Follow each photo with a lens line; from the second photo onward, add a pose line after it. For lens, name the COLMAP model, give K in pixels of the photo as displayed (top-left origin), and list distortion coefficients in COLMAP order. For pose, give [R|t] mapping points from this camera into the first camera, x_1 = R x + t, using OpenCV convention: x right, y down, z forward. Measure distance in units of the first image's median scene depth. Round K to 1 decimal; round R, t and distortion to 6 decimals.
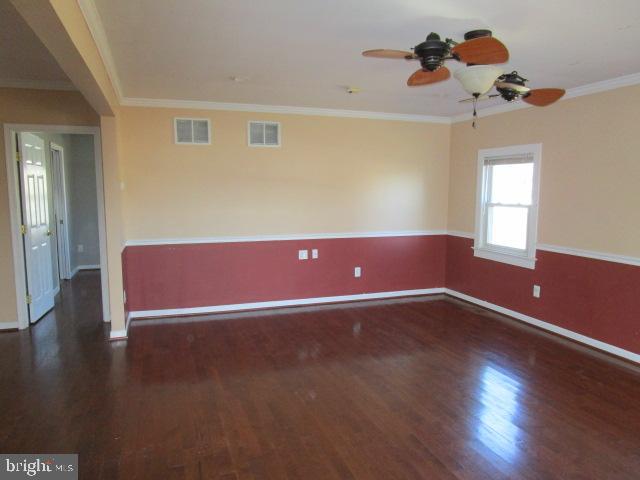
lens RADIAL K [[453.6, 0, 318.8], [0, 453.6, 239.1], [0, 0, 1]] dist [-0.019895, 0.002161]
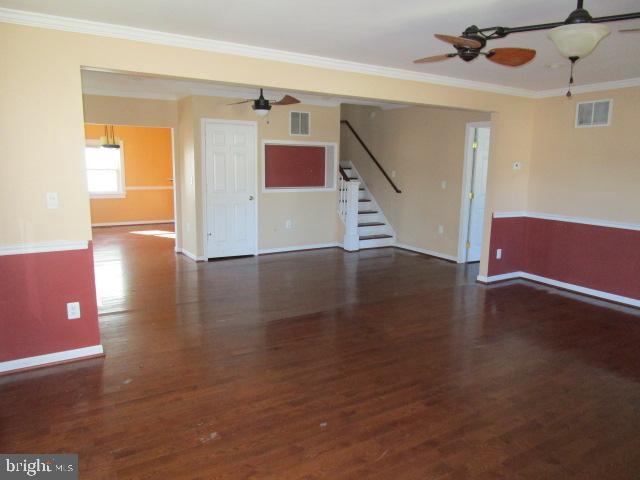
lens RADIAL K [[450.1, 0, 317.2], [0, 450.1, 260.7], [0, 0, 1]] dist [-0.037861, -0.001352]
pose [[0.199478, 0.205712, -0.958066, 0.620181], [-0.122980, 0.975241, 0.183794, -0.021036], [0.972155, 0.081160, 0.219837, 0.202538]]
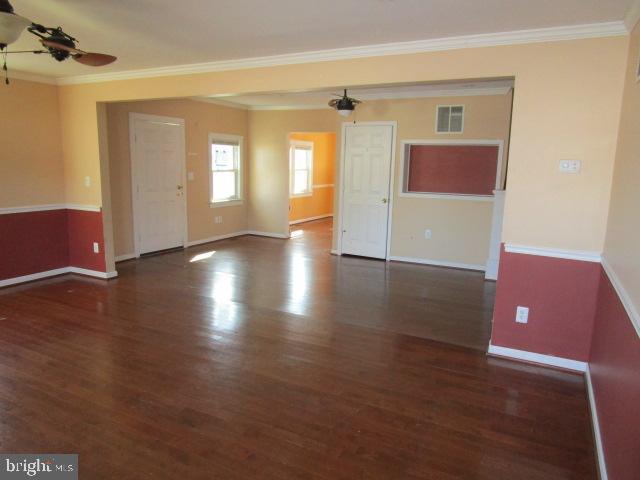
lens RADIAL K [[450.1, 0, 317.2], [0, 450.1, 260.7], [0, 0, 1]] dist [-0.037861, -0.001352]
pose [[-0.726777, 0.126467, -0.675131, 0.294513], [-0.101419, 0.952372, 0.287578, -0.122335], [0.679345, 0.277476, -0.679336, 1.102617]]
